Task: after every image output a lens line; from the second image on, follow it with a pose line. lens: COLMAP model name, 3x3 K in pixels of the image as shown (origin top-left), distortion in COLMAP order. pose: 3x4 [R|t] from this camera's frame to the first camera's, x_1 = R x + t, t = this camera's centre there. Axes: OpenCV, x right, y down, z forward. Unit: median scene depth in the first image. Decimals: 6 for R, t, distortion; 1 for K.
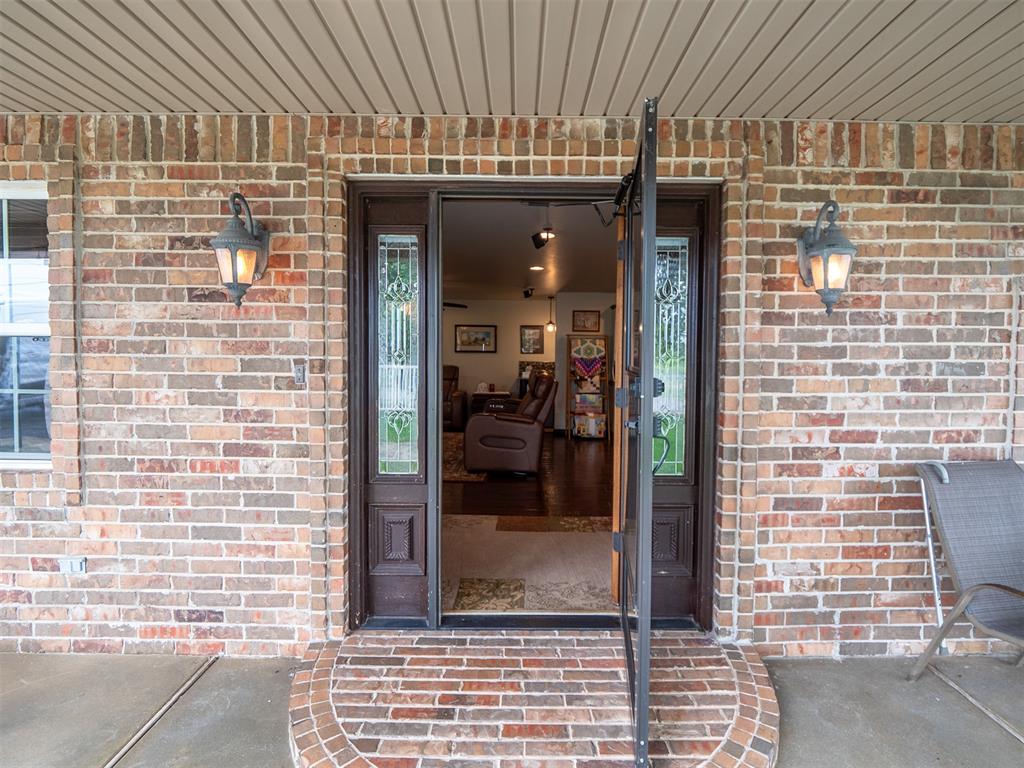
lens RADIAL K [[510.4, 0, 526.5], [0, 510.4, 374.3], [0, 0, 1]] dist [-0.000170, -0.010063]
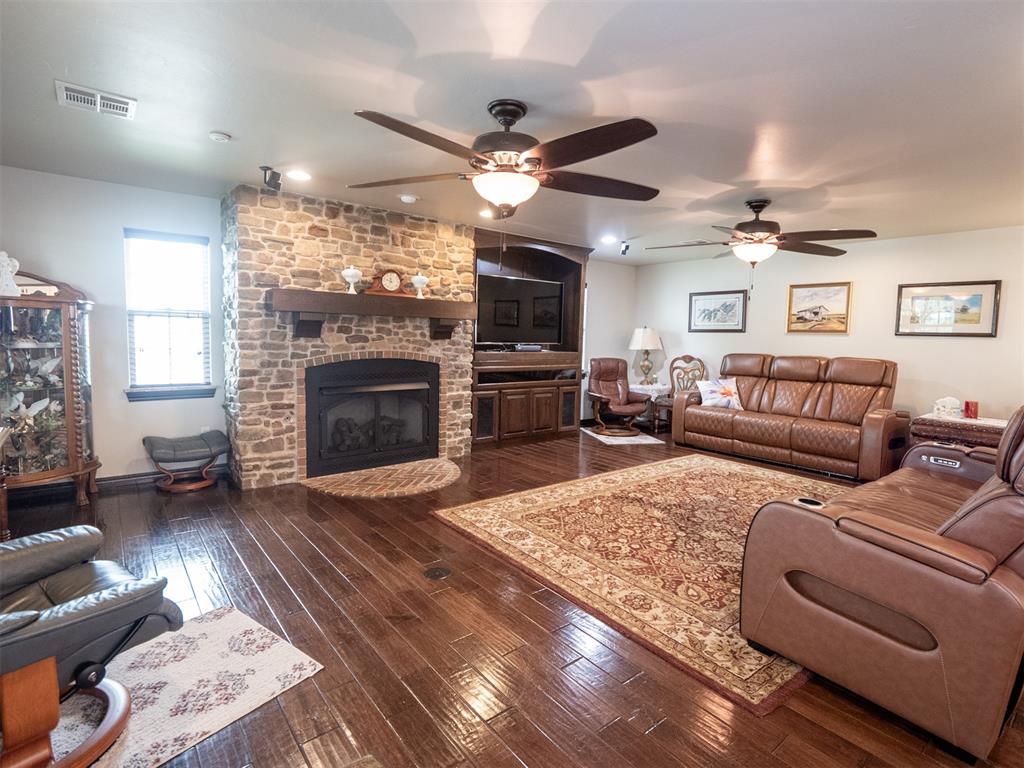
lens RADIAL K [[510.4, 0, 526.5], [0, 510.4, 374.3], [0, 0, 1]] dist [-0.000170, -0.010063]
pose [[0.628268, 0.067327, -0.775078, 0.042579], [-0.044189, 0.997728, 0.050848, -0.014420], [0.776741, 0.002304, 0.629816, 0.413387]]
